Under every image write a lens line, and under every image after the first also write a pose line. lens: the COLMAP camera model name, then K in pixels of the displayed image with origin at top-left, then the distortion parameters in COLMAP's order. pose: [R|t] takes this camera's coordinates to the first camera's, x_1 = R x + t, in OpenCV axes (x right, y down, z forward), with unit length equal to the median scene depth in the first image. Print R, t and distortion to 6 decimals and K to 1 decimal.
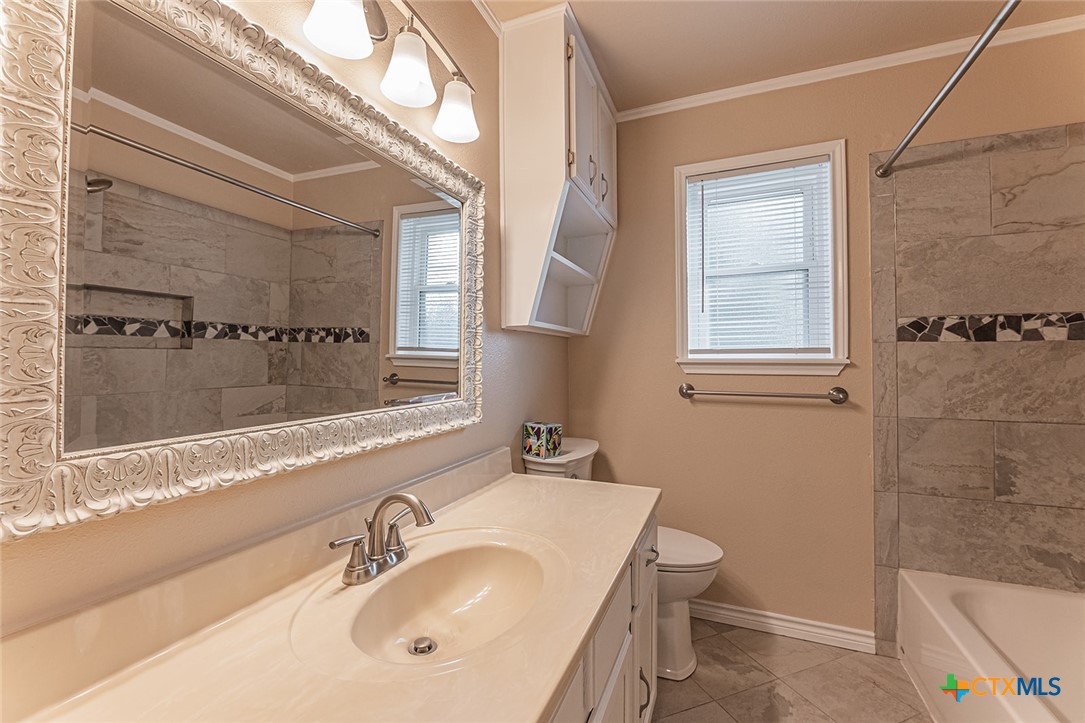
lens RADIAL K [[440.7, 0, 534.1], [0, 440.7, 356.8], [0, 0, 1]] dist [0.000751, -0.003815]
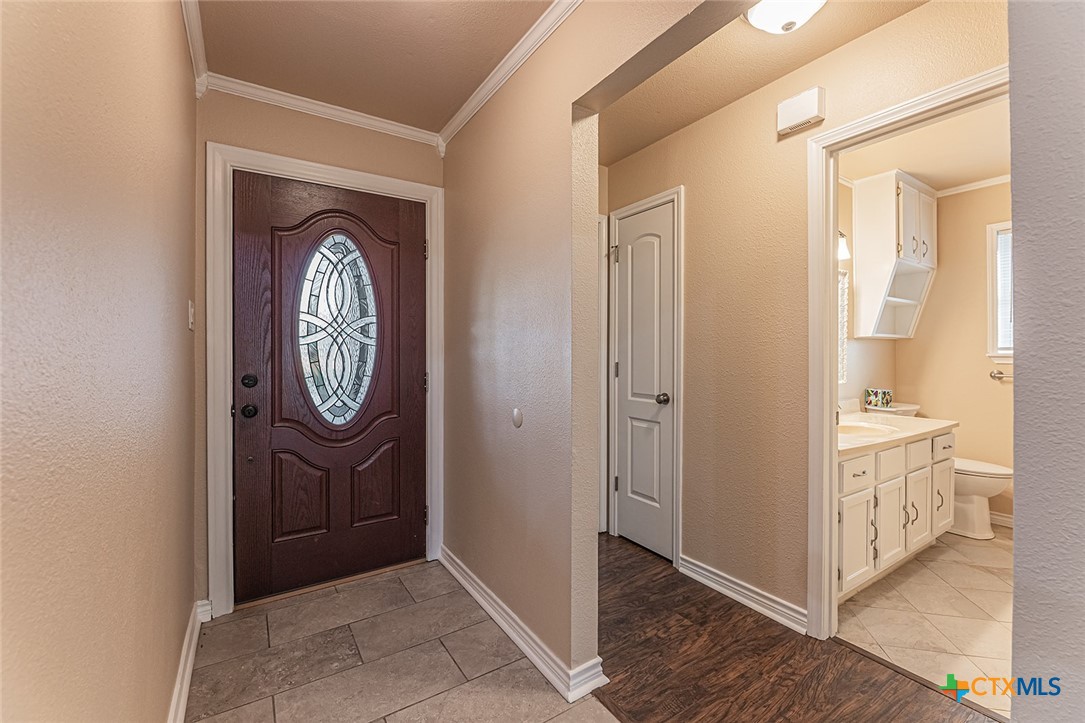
lens RADIAL K [[440.7, 0, 534.1], [0, 440.7, 356.8], [0, 0, 1]] dist [0.000751, -0.003815]
pose [[0.827602, 0.002257, -0.561311, -0.140007], [0.001869, 0.999975, 0.006776, 0.002459], [0.561313, -0.006657, 0.827577, -1.313540]]
